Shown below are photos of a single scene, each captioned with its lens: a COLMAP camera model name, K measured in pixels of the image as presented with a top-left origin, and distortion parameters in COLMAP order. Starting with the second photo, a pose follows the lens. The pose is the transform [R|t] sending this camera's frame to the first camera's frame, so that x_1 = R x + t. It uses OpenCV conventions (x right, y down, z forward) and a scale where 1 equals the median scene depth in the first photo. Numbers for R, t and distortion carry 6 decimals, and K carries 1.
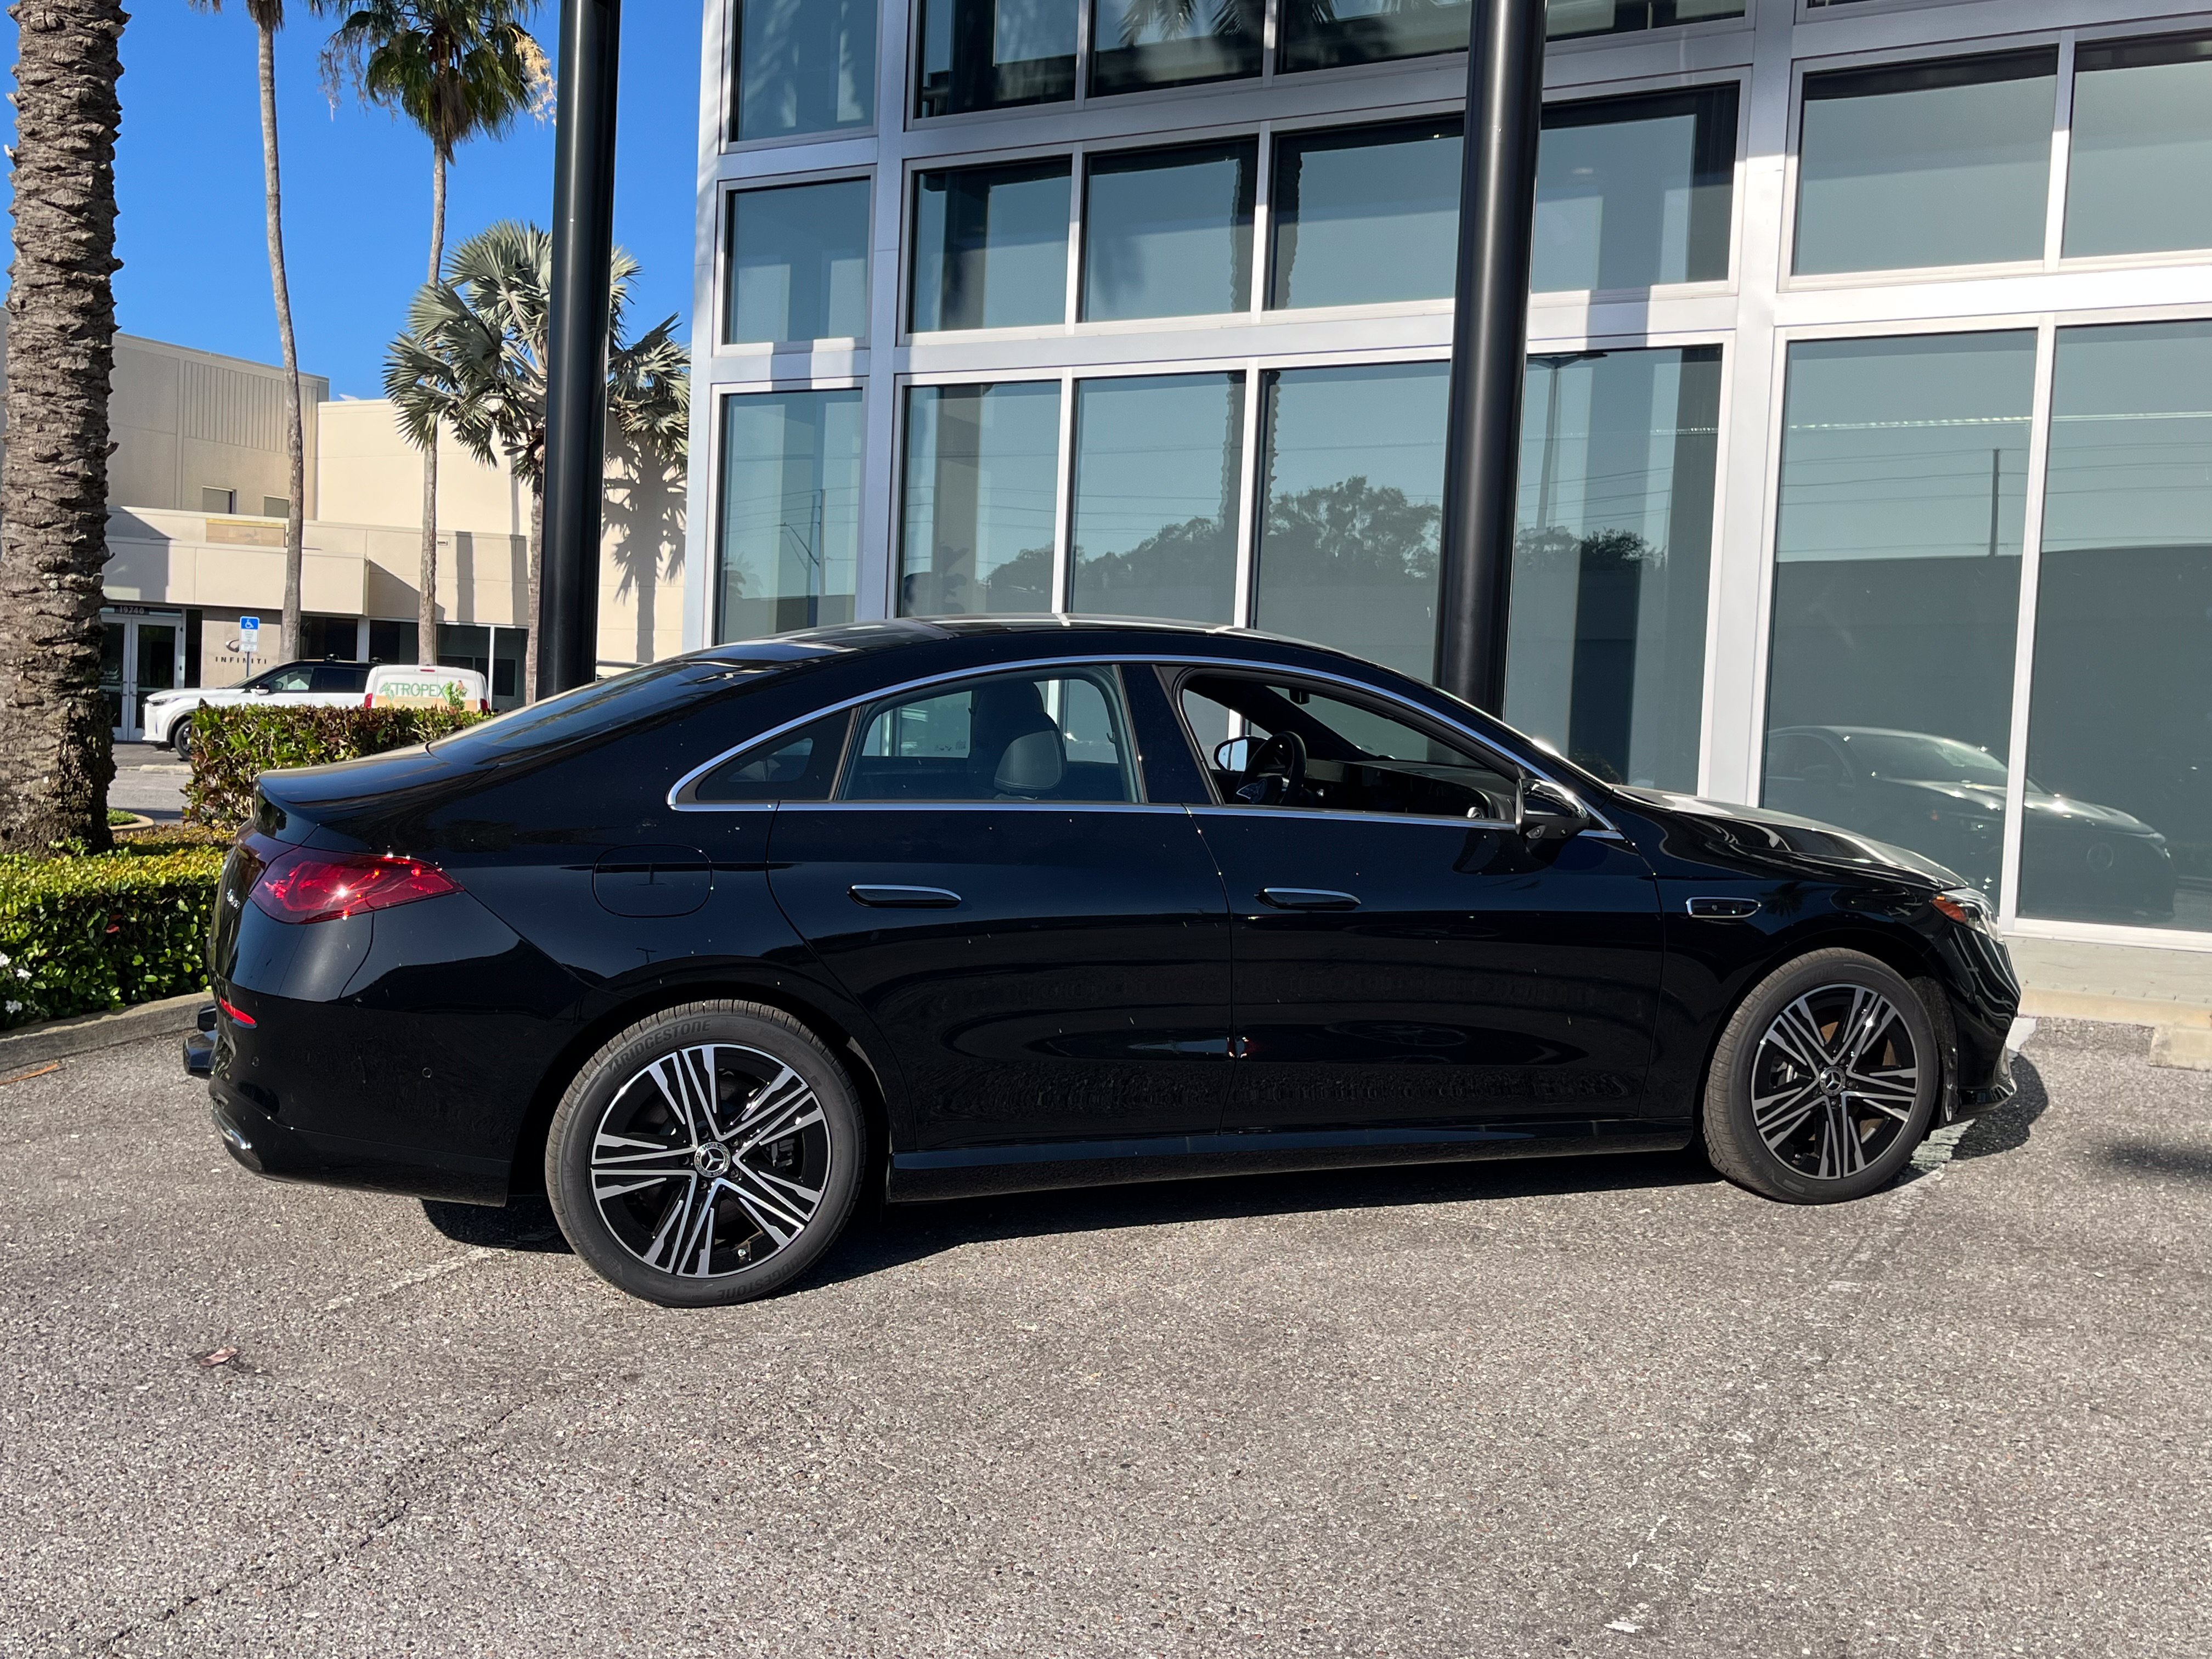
lens RADIAL K [[2138.3, 0, 1182.9], [0, 2138.3, 706.1], [0, 0, 1]] dist [0.087921, -0.131379]
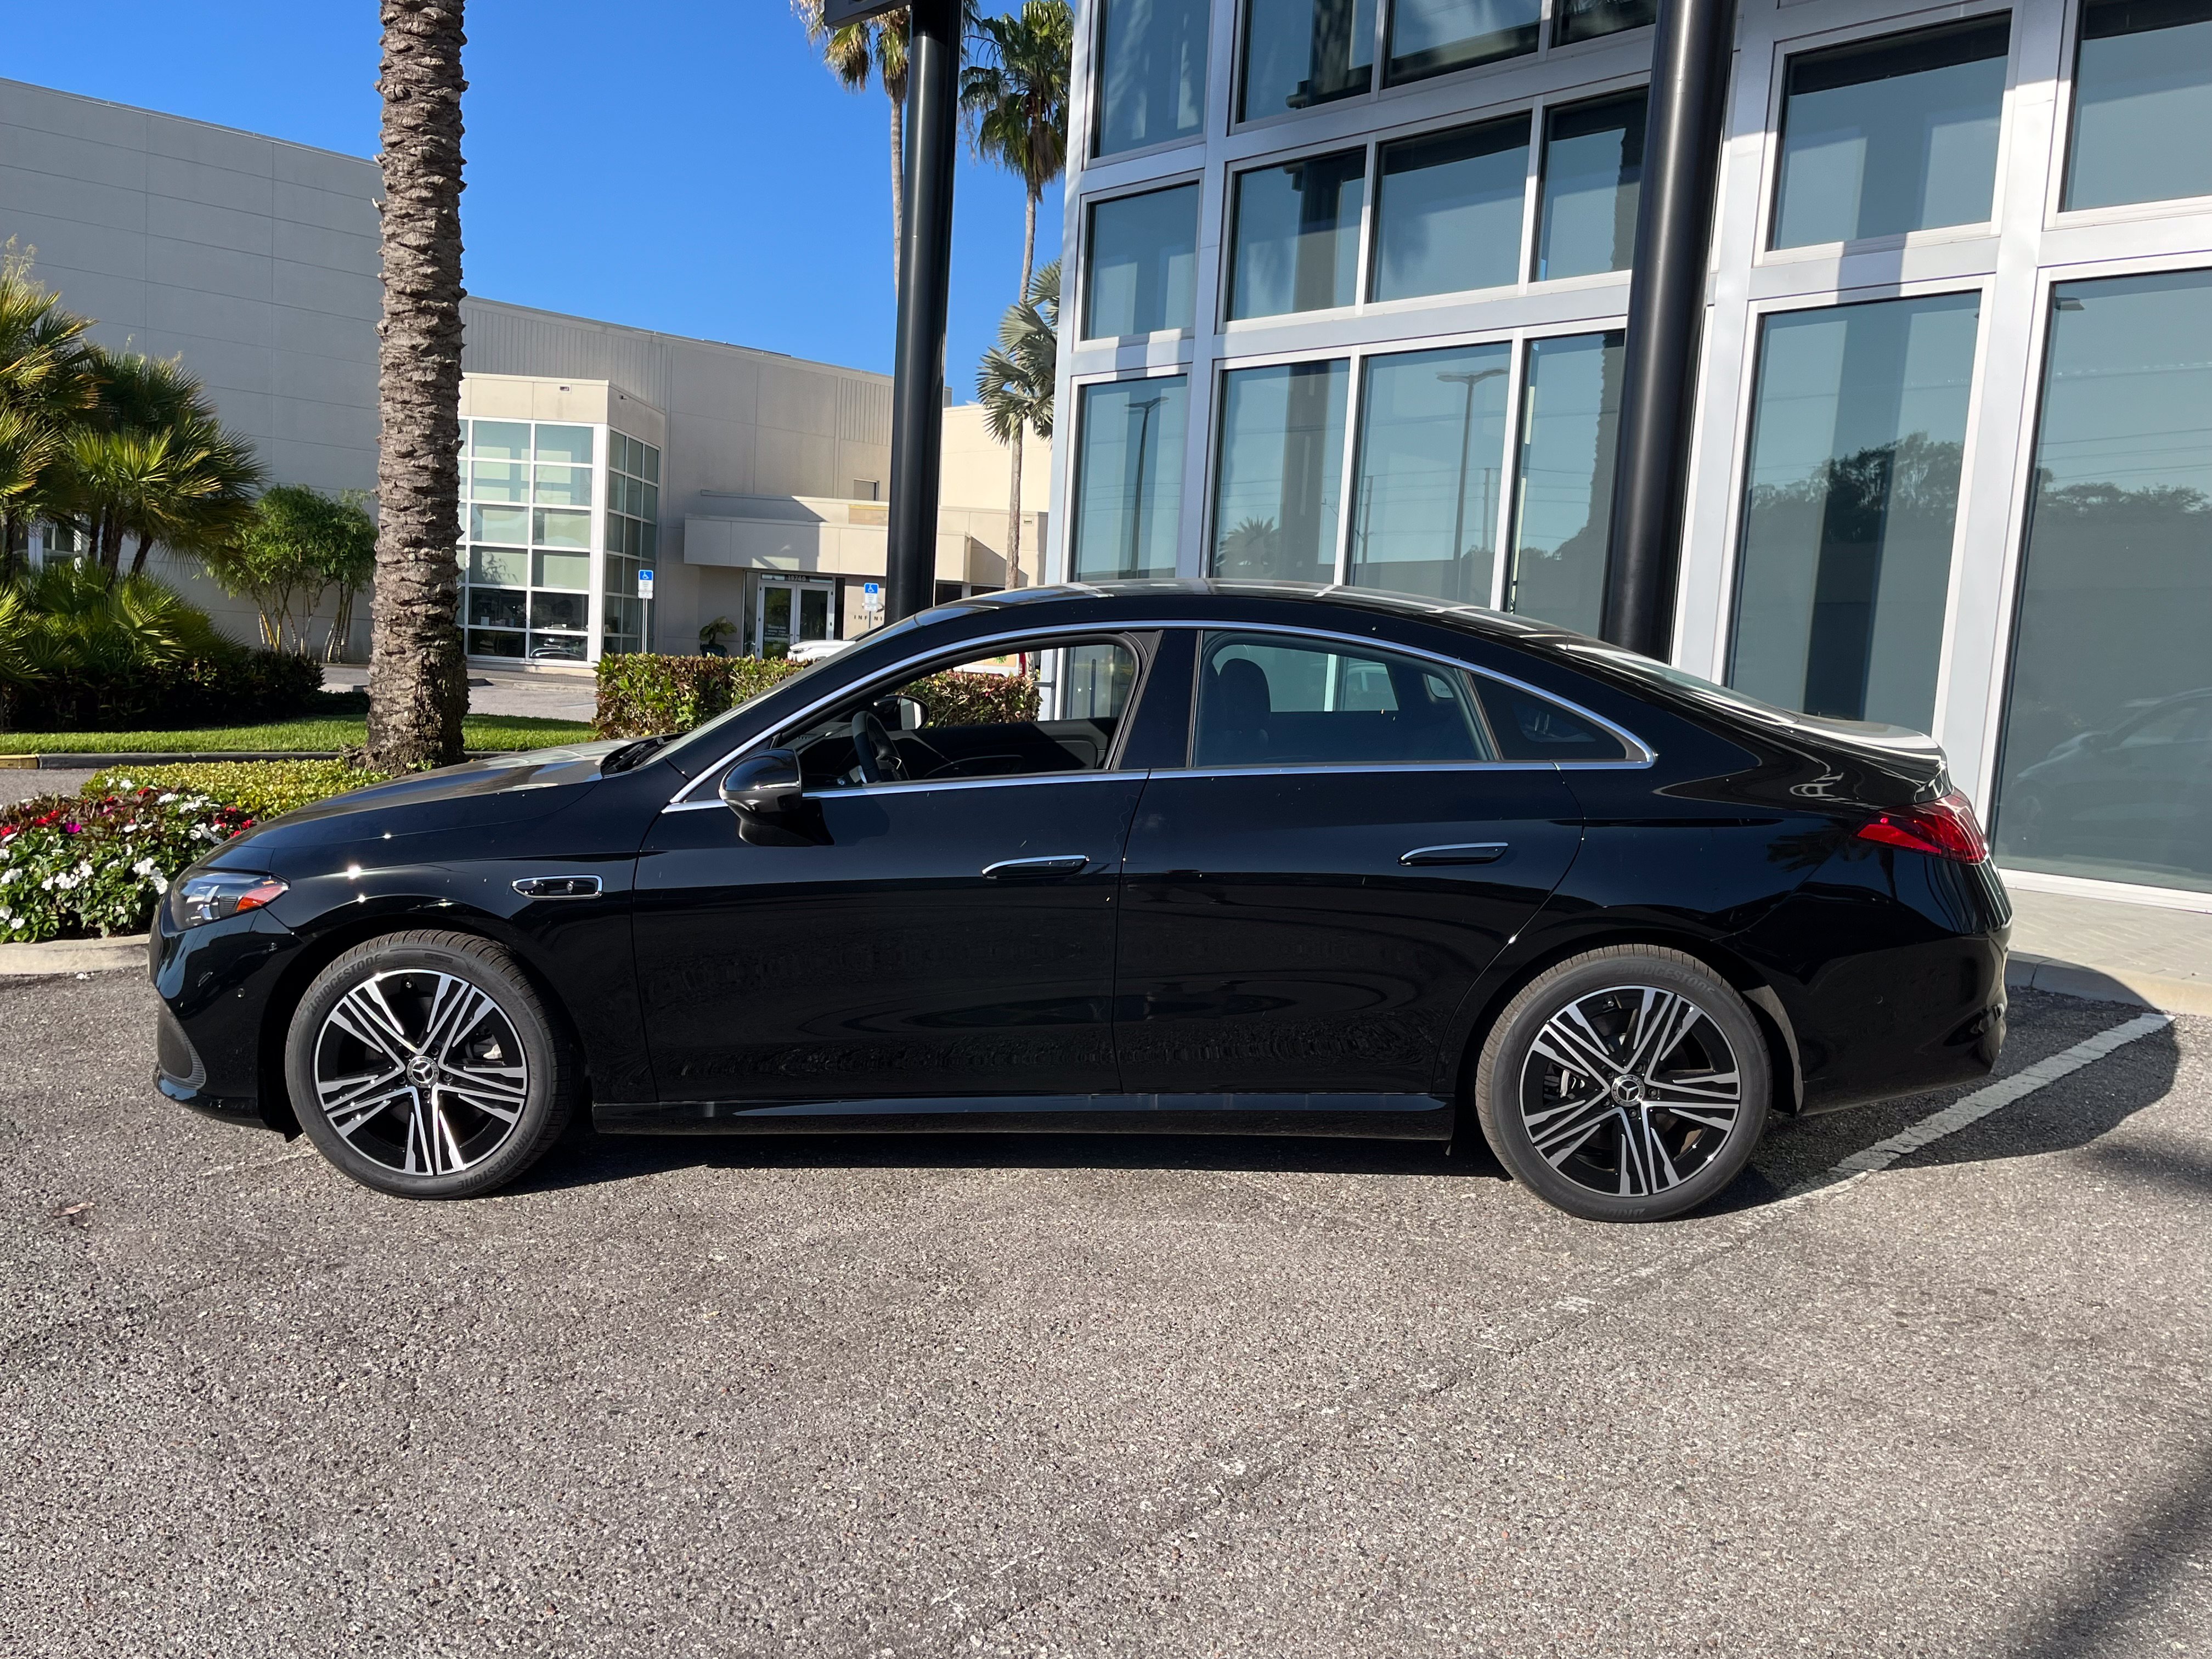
lens RADIAL K [[1844.8, 0, 1127.4], [0, 1844.8, 776.3], [0, 0, 1]] dist [0.048416, -0.047580]
pose [[0.949503, 0.029433, -0.312375, 0.204901], [-0.009310, 0.997795, 0.065717, -0.004253], [0.313620, -0.059491, 0.947683, 0.111402]]
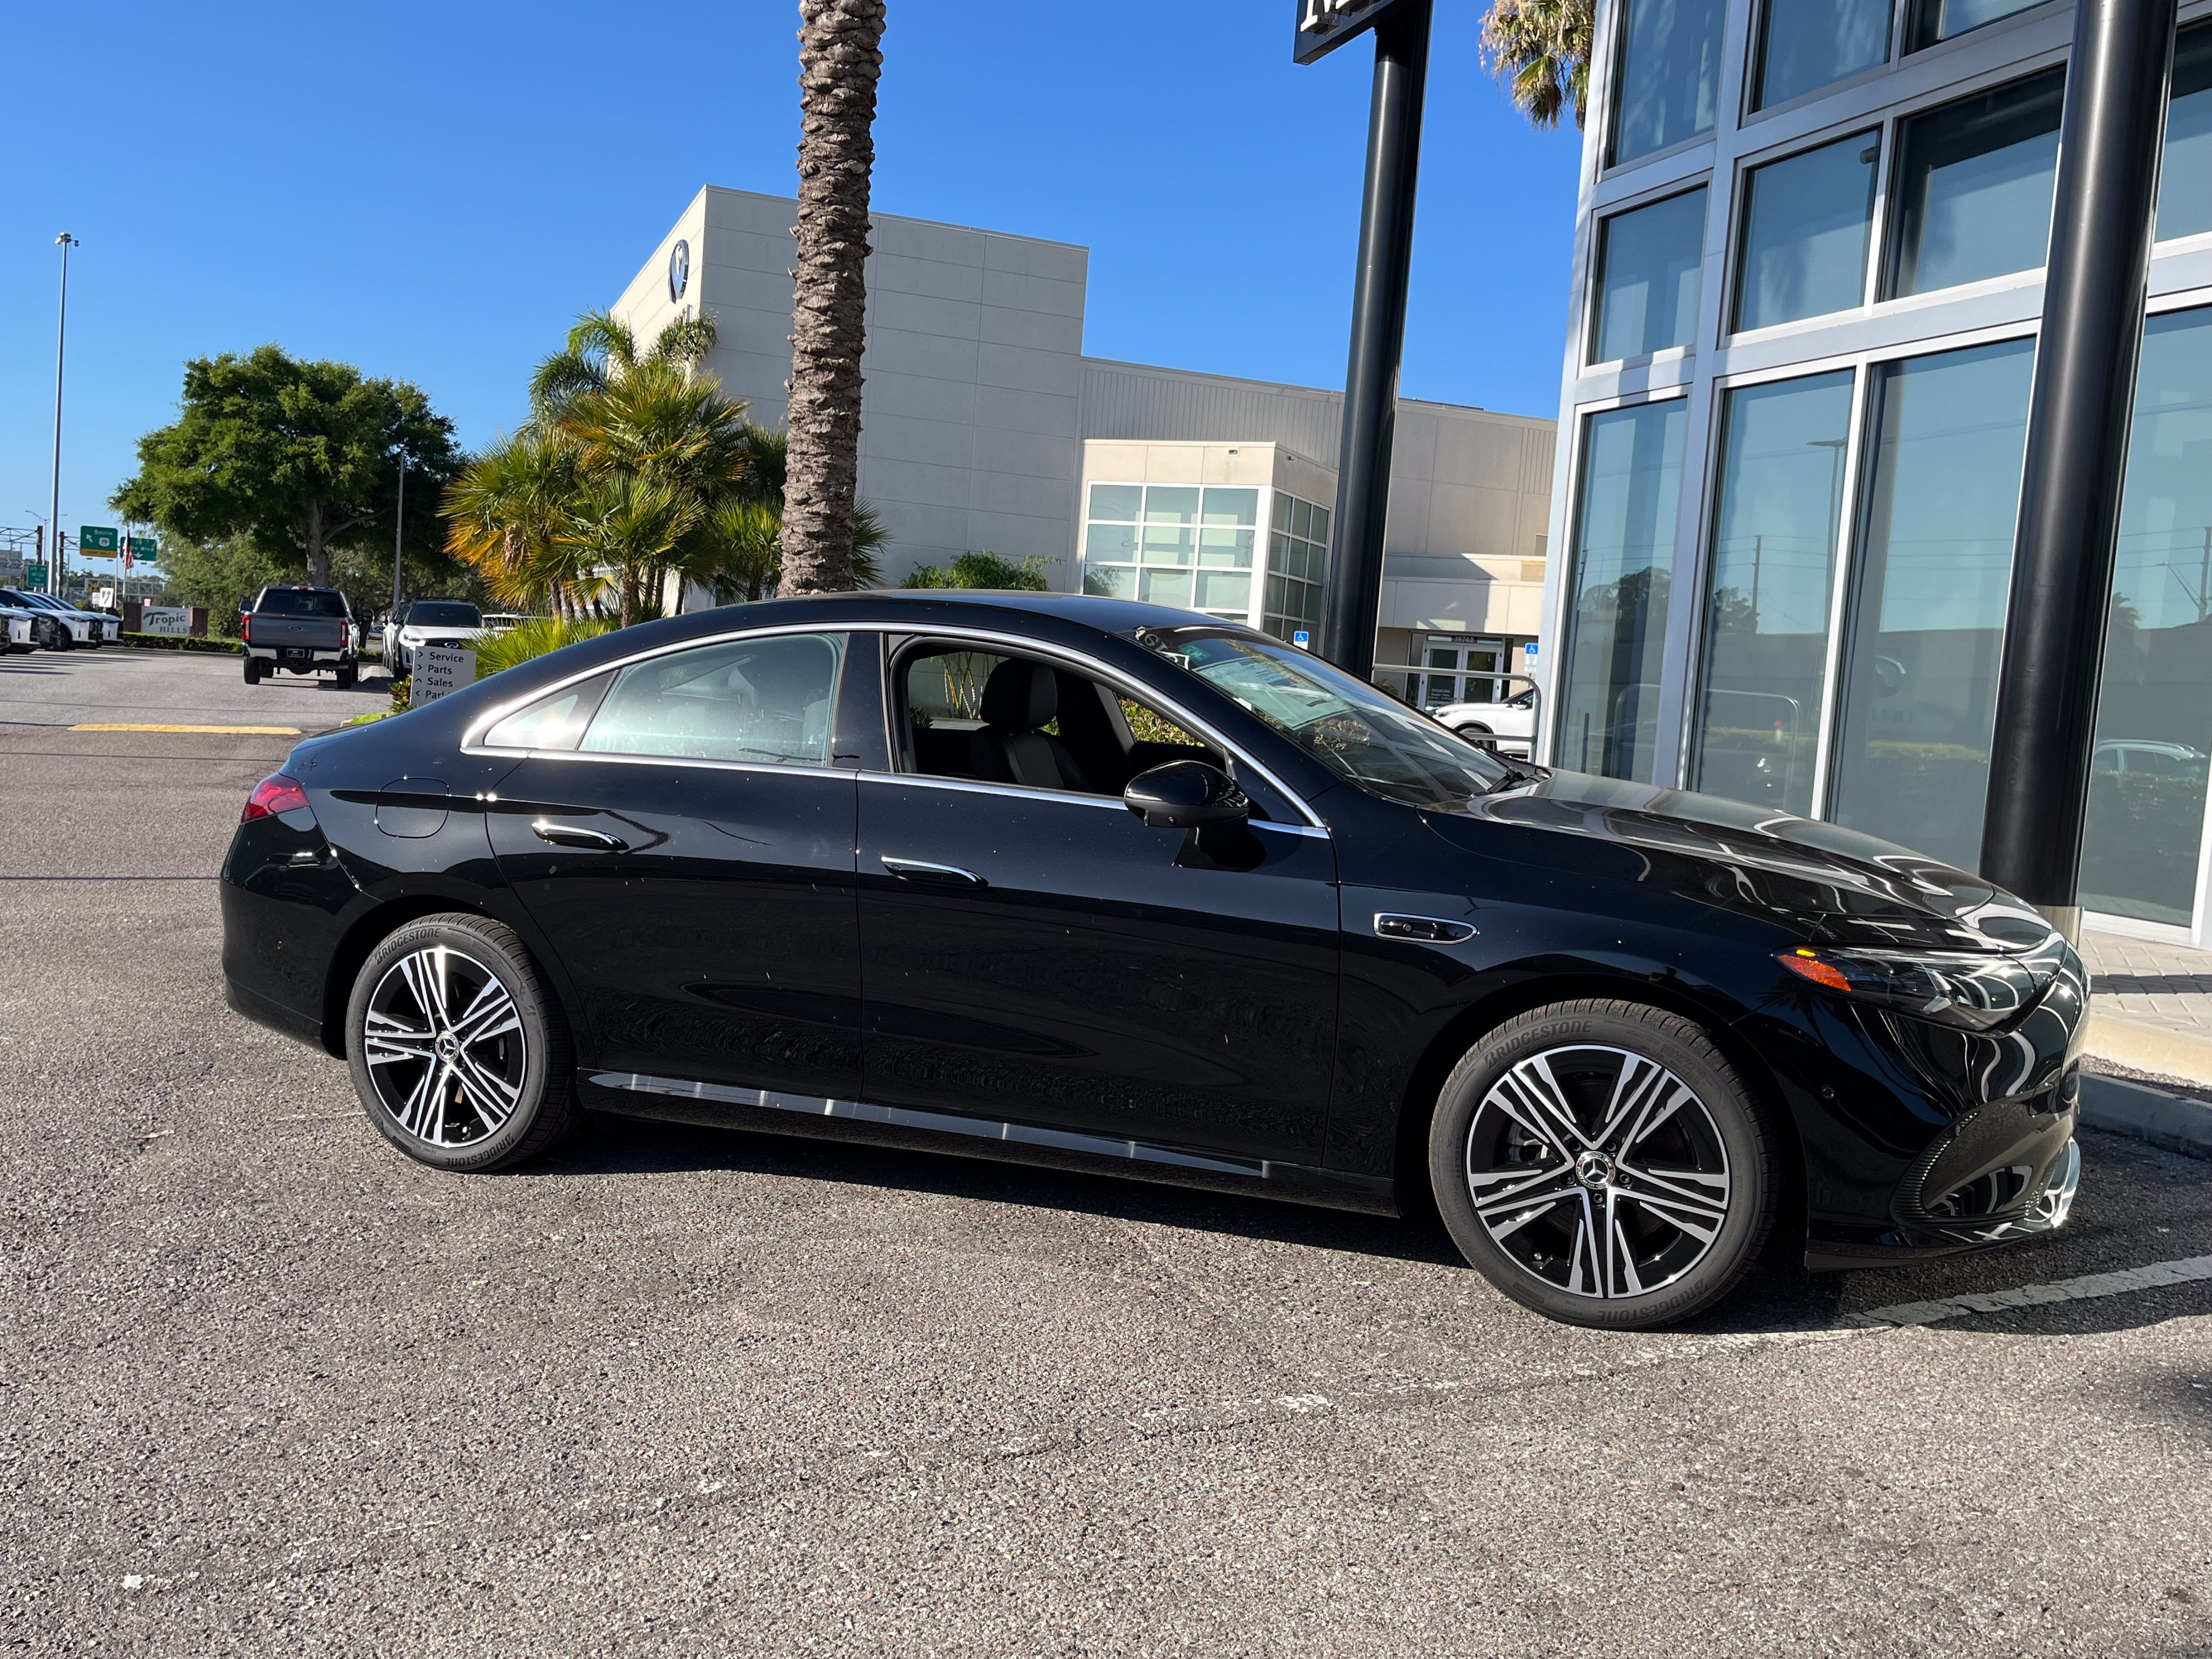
lens RADIAL K [[1955.1, 0, 1098.6], [0, 1955.1, 729.5], [0, 0, 1]] dist [0.034292, -0.008950]
pose [[0.750950, 0.025957, -0.659849, 0.401365], [-0.026780, 0.999602, 0.008844, 0.009035], [0.659816, 0.011029, 0.751346, 0.224306]]
